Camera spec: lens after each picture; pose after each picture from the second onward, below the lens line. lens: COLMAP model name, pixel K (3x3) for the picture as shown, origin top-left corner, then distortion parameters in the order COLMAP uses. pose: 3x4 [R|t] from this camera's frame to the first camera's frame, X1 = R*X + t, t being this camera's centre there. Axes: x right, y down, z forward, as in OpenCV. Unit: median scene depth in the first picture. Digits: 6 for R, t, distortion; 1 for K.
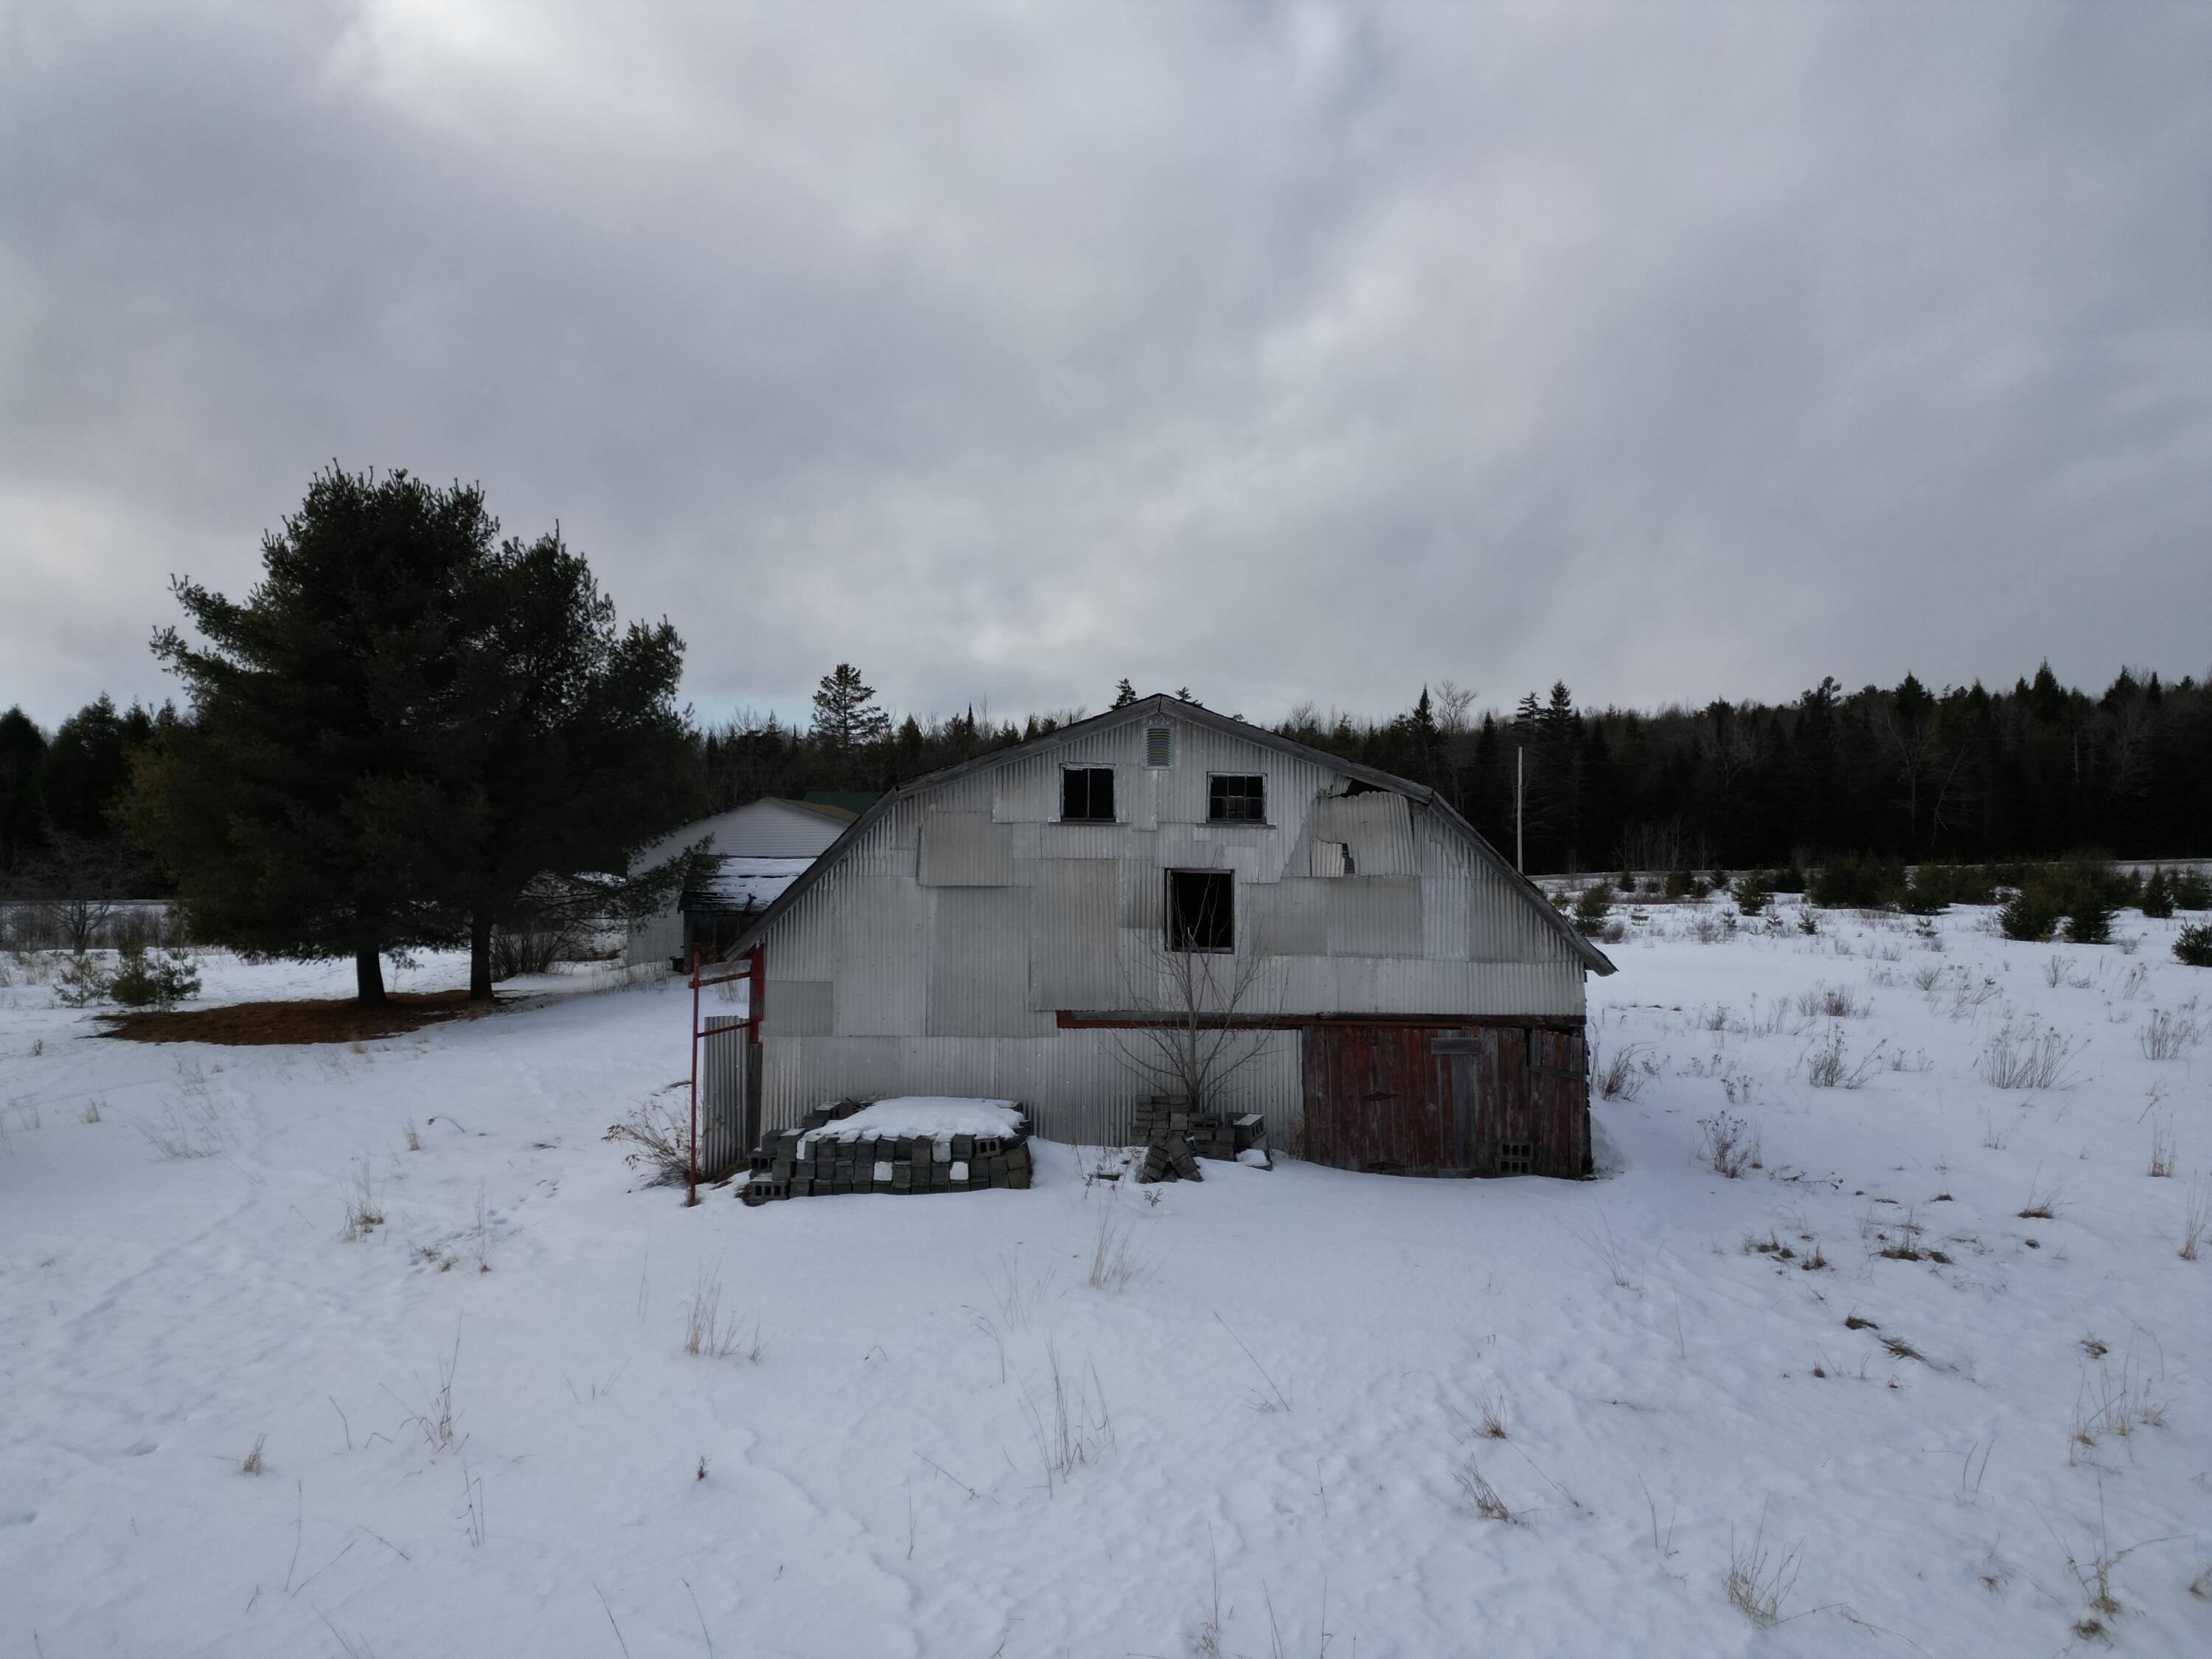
lens RADIAL K [[1572.8, 0, 1110.7], [0, 1572.8, 823.7], [0, 0, 1]] dist [0.062992, -0.000693]
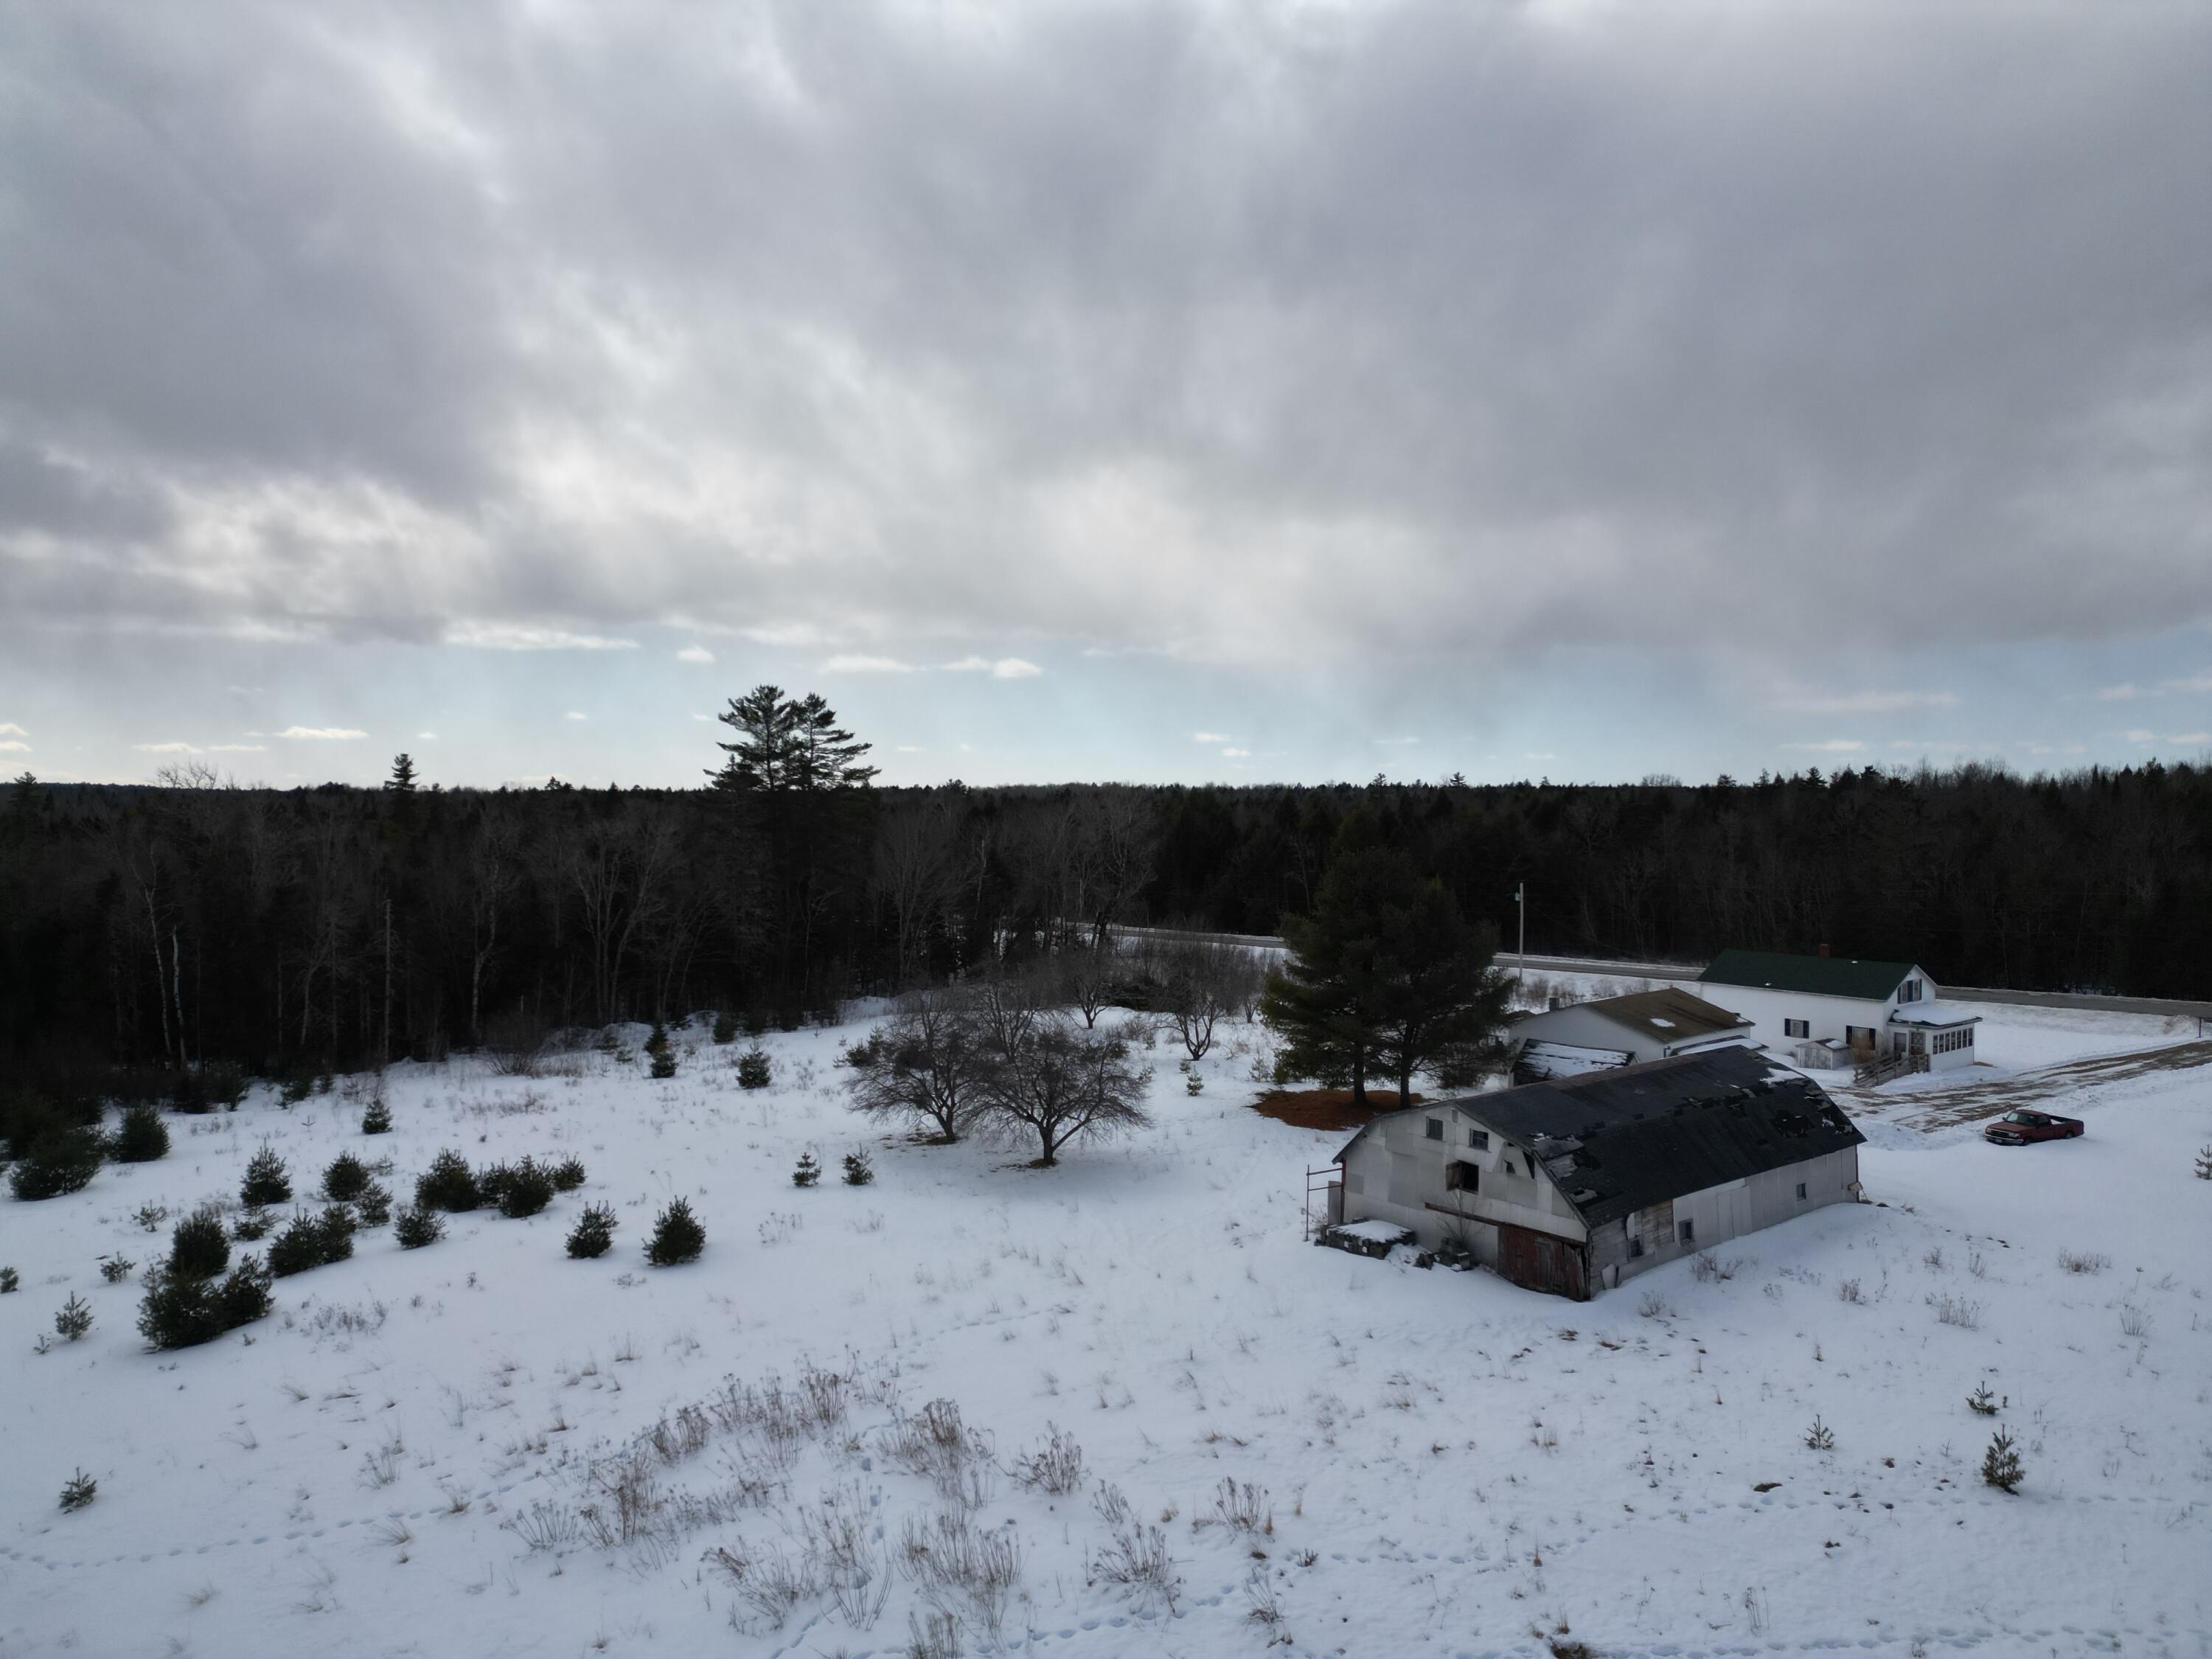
lens RADIAL K [[1572.8, 0, 1110.7], [0, 1572.8, 823.7], [0, 0, 1]] dist [0.062992, -0.000693]
pose [[0.699123, 0.022944, -0.714633, 1.636641], [-0.001320, 0.999525, 0.030799, -0.669610], [0.715000, -0.020589, 0.698821, -1.446286]]
